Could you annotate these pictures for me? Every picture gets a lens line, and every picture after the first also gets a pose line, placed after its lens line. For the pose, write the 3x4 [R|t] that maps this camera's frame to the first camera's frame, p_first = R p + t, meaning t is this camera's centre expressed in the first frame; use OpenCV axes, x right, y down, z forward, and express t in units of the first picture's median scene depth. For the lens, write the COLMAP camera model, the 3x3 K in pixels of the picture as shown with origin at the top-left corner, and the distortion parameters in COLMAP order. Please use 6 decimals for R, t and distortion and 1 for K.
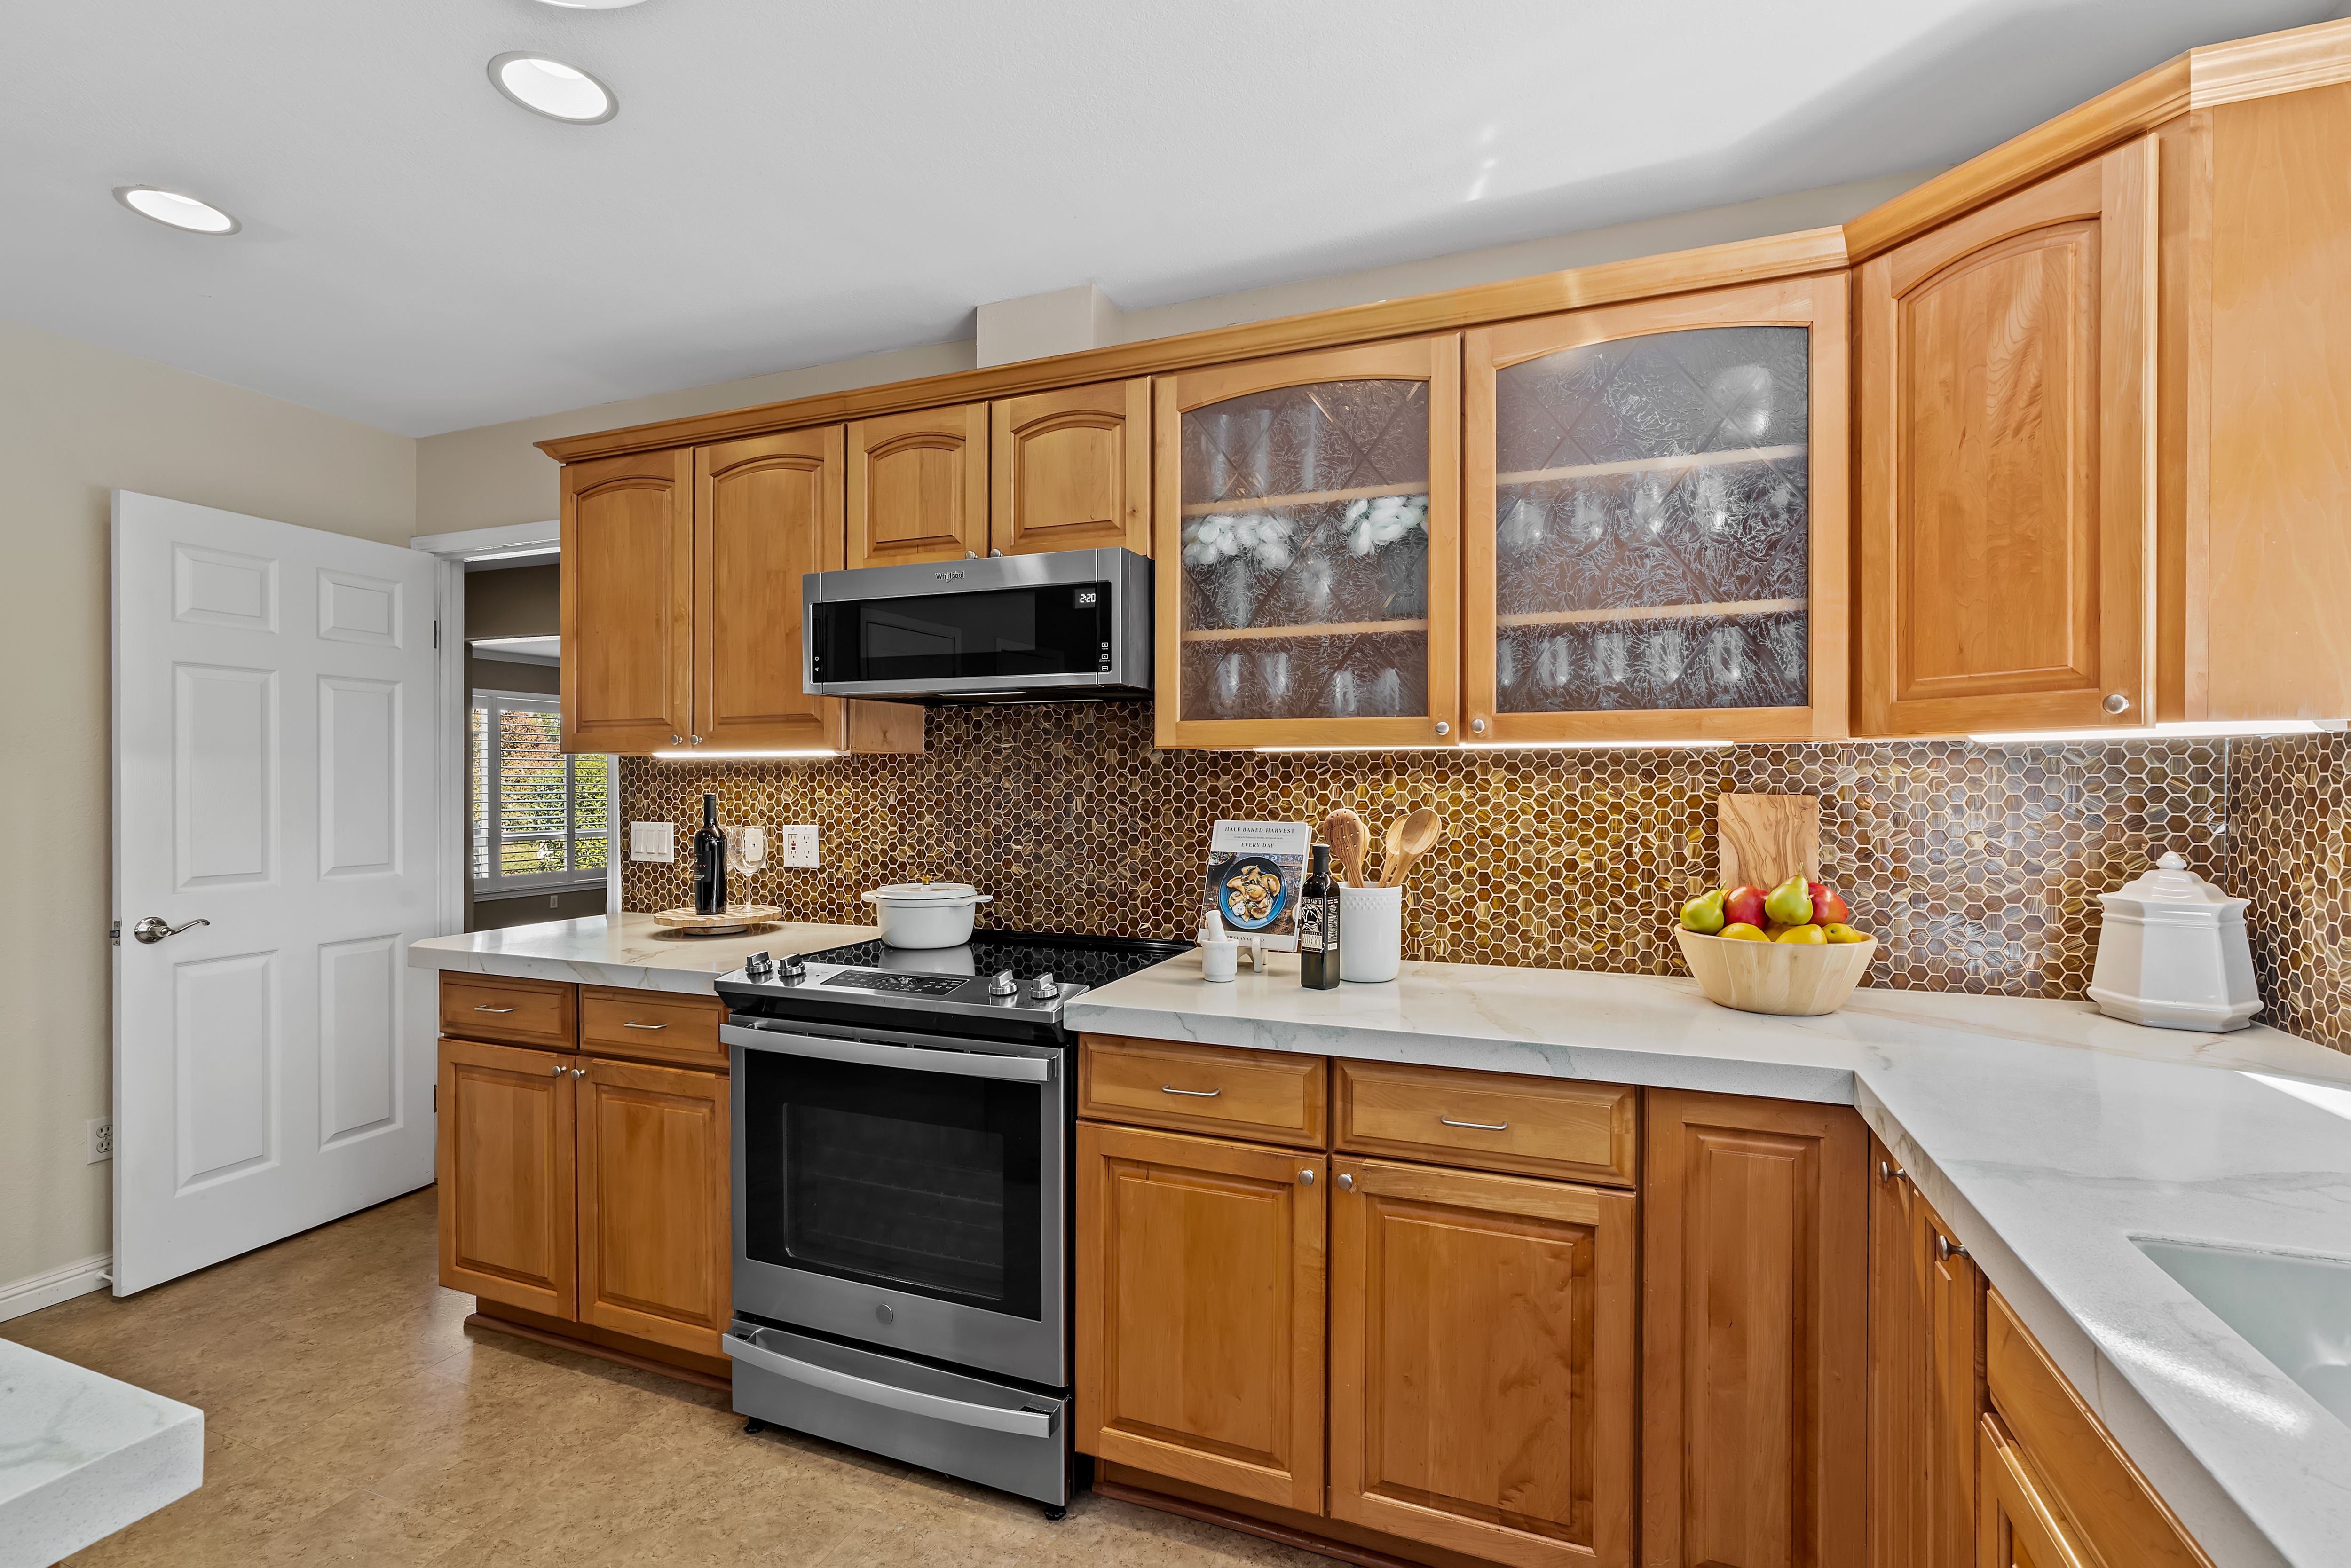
lens RADIAL K [[1065.1, 0, 1170.6], [0, 1065.1, 786.9], [0, 0, 1]] dist [-0.004020, 0.001303]
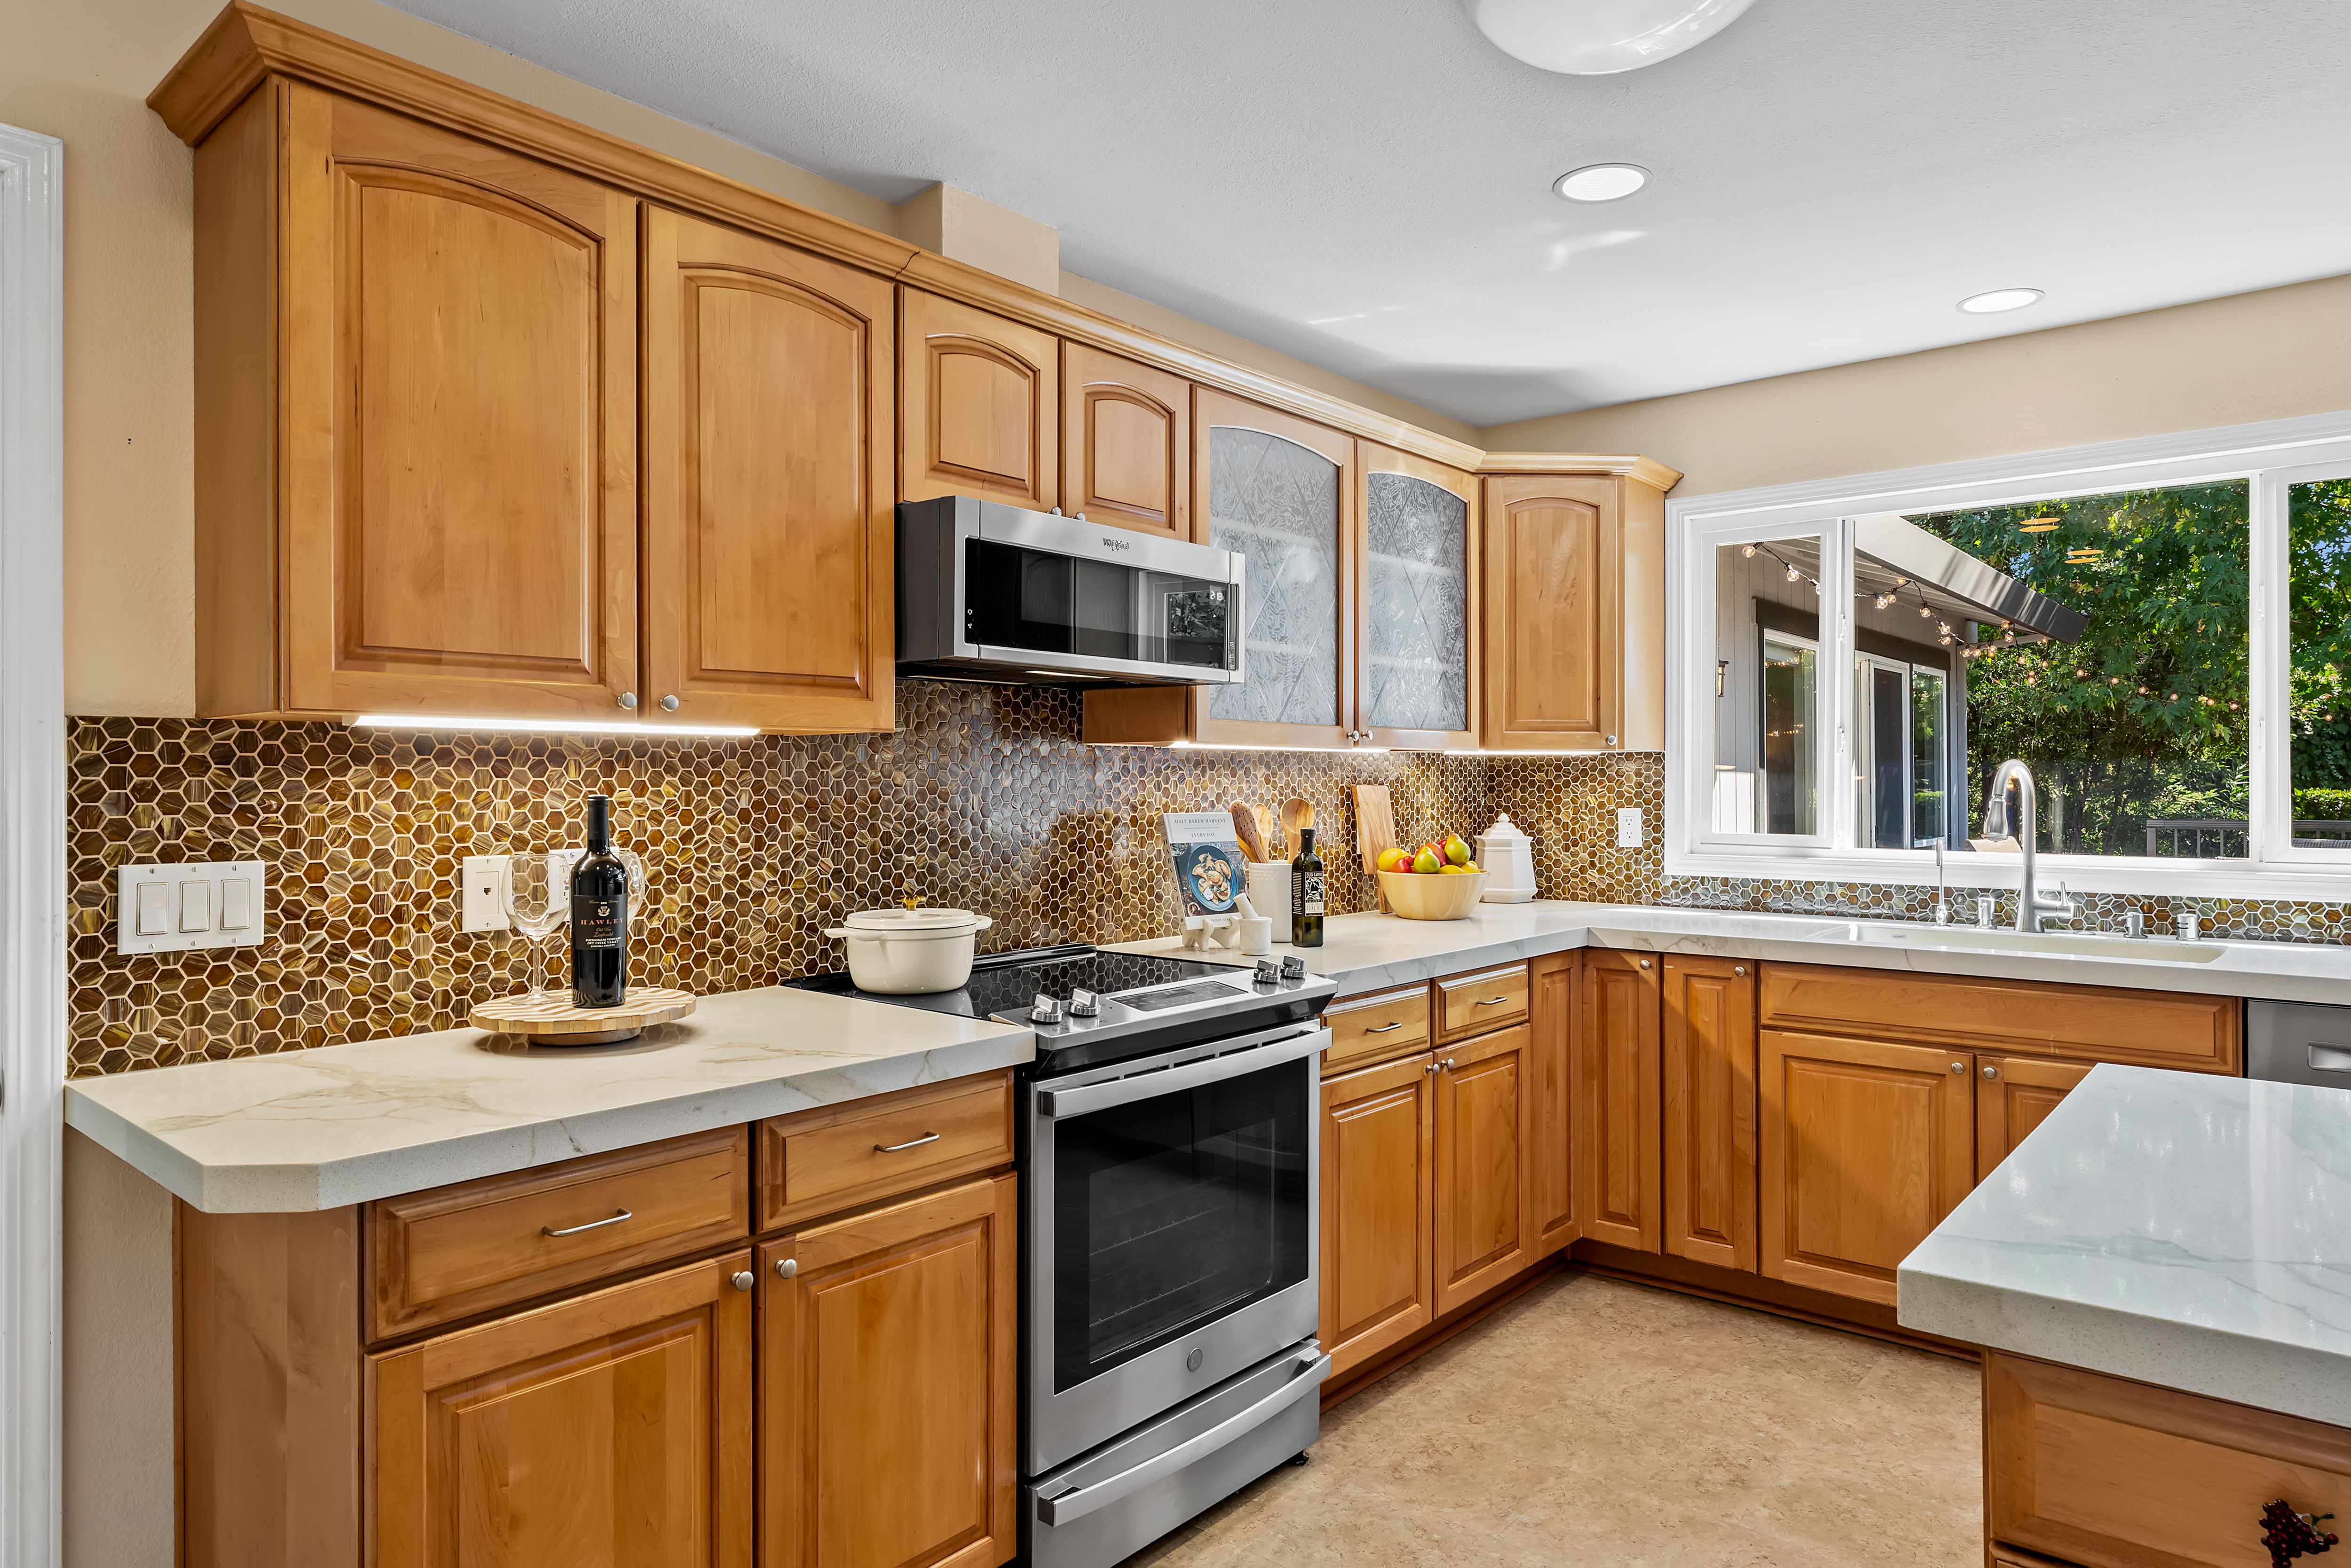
lens RADIAL K [[1417.7, 0, 1175.5], [0, 1417.7, 784.0], [0, 0, 1]] dist [0.006264, 0.001311]
pose [[0.321463, -0.002592, 0.946919, -1.055557], [0.006545, 0.999978, 0.000515, 0.001803], [-0.946899, 0.006032, 0.321473, 0.461159]]
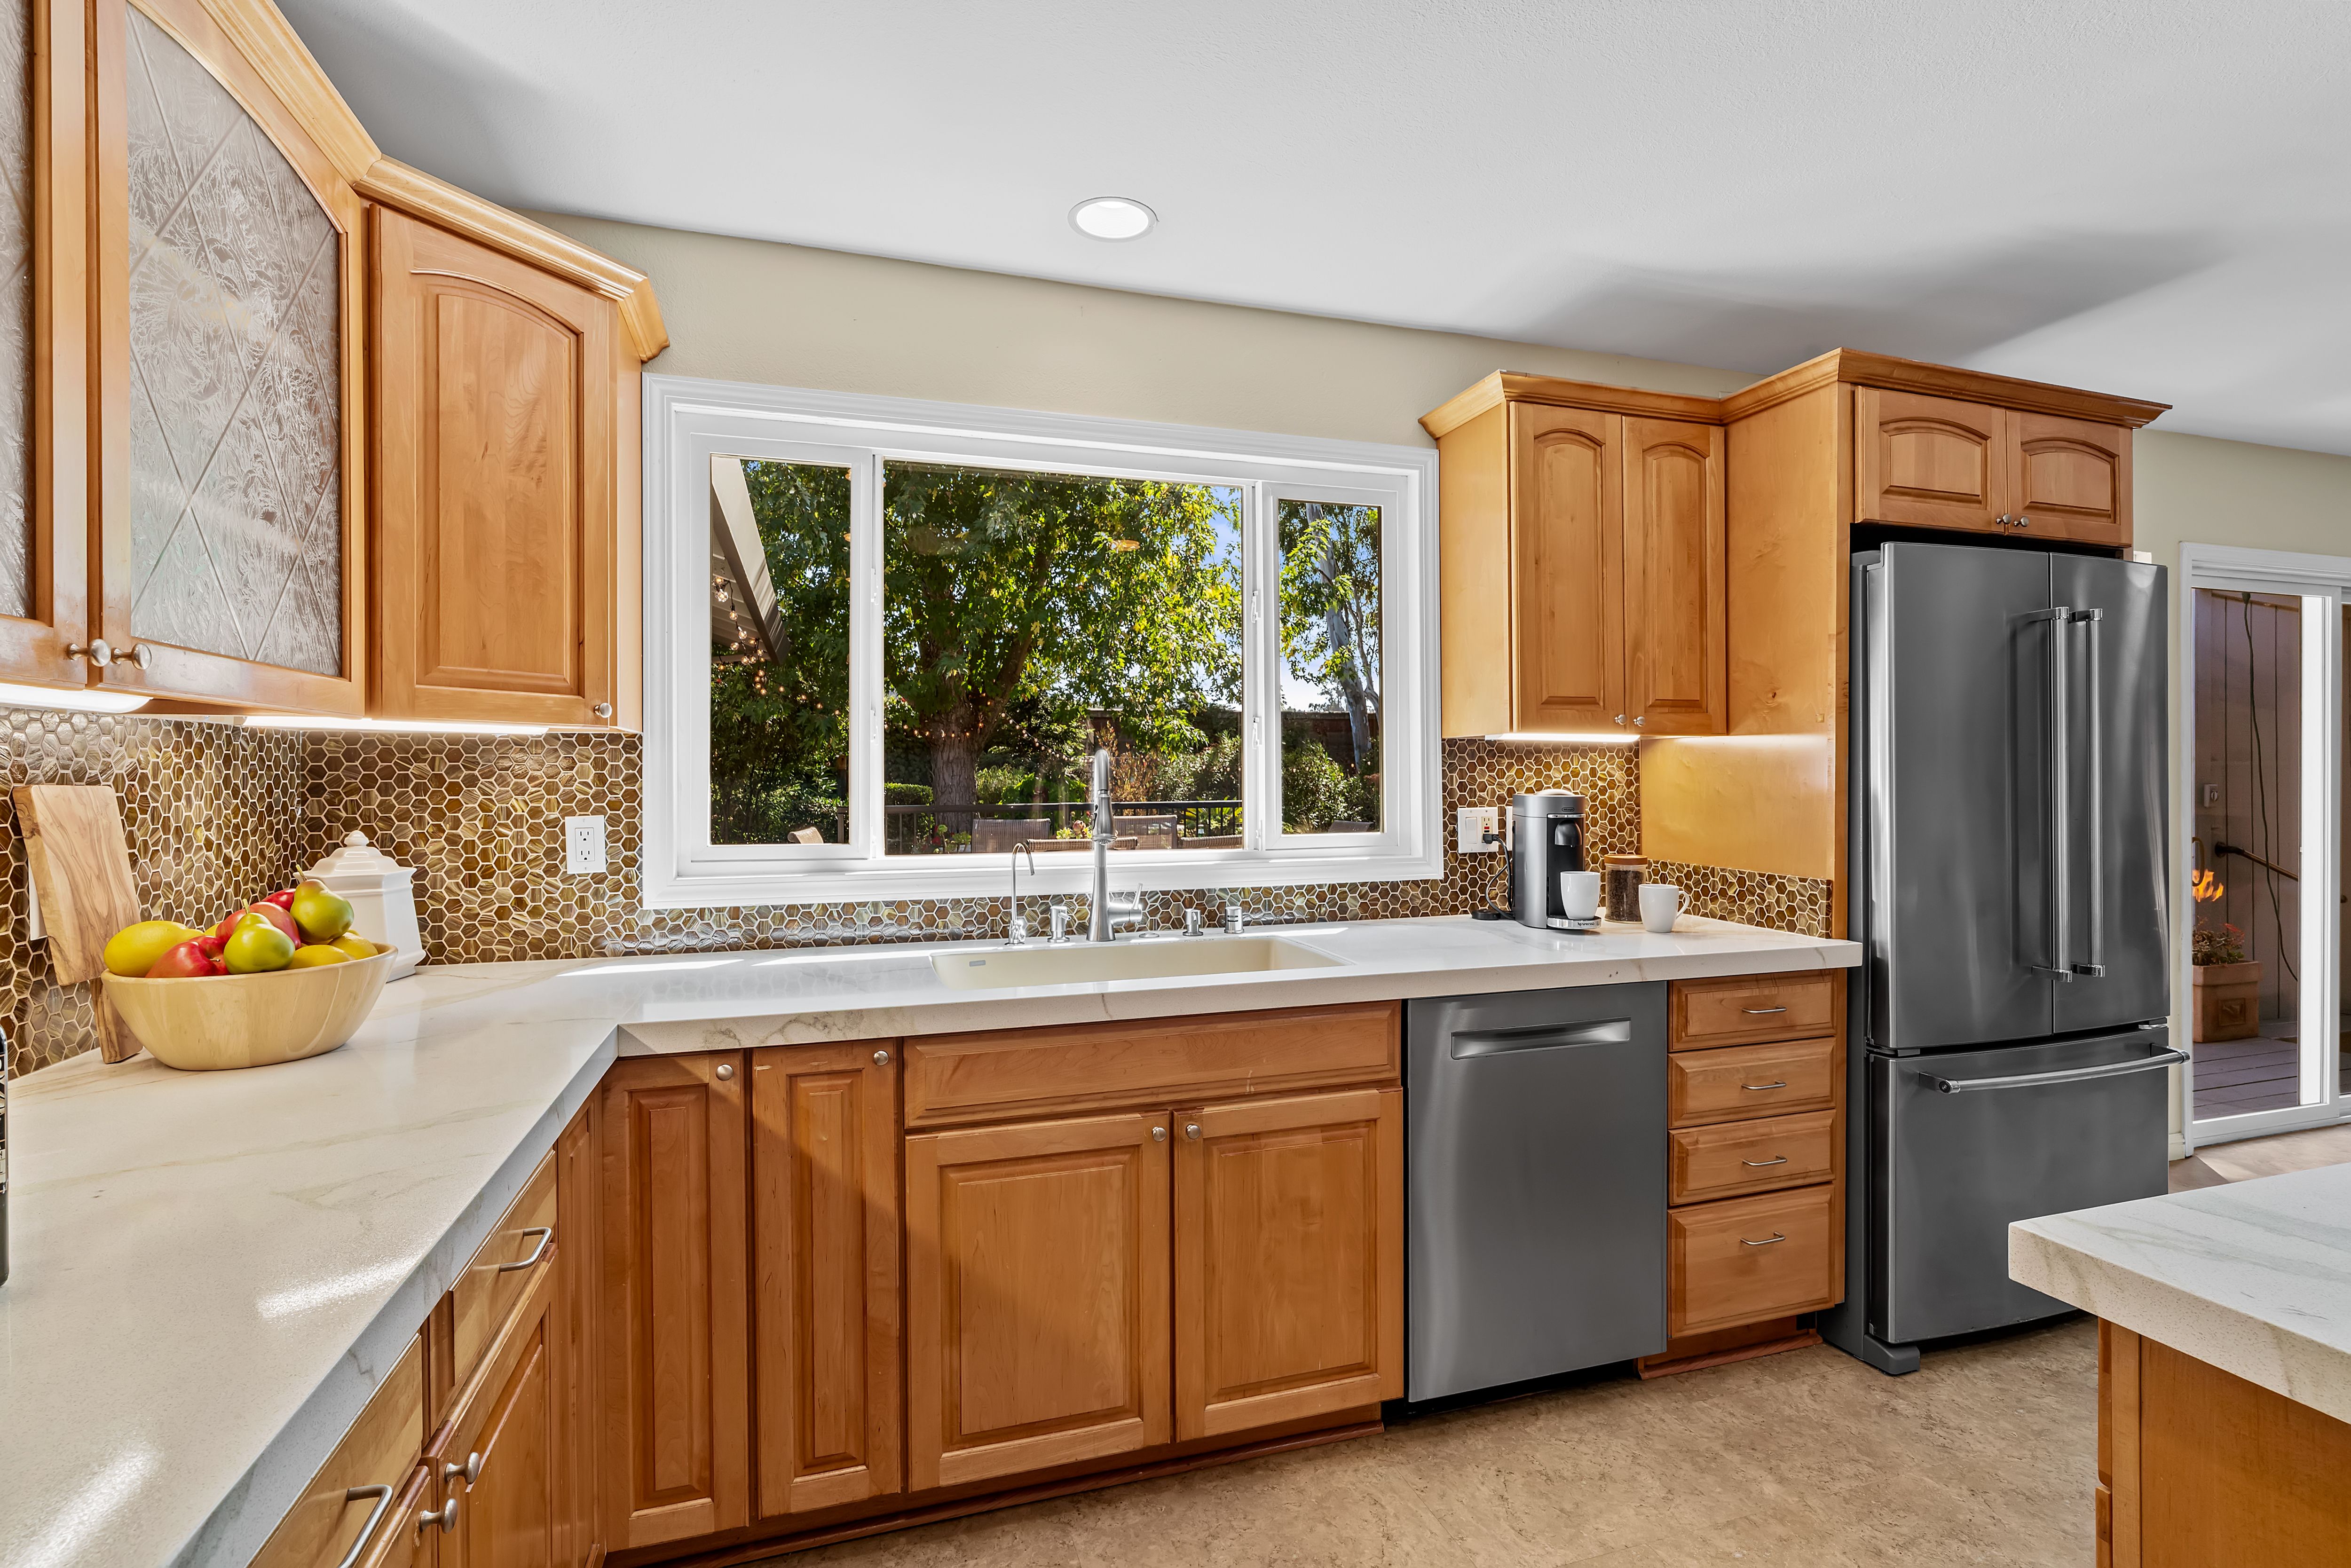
lens RADIAL K [[1091.9, 0, 1172.8], [0, 1091.9, 779.3], [0, 0, 1]] dist [-0.008263, 0.001339]
pose [[-0.636144, -0.000273, 0.771571, -0.320058], [0.008474, 0.999937, 0.007340, 0.002964], [-0.771524, 0.011207, -0.636101, 0.667753]]
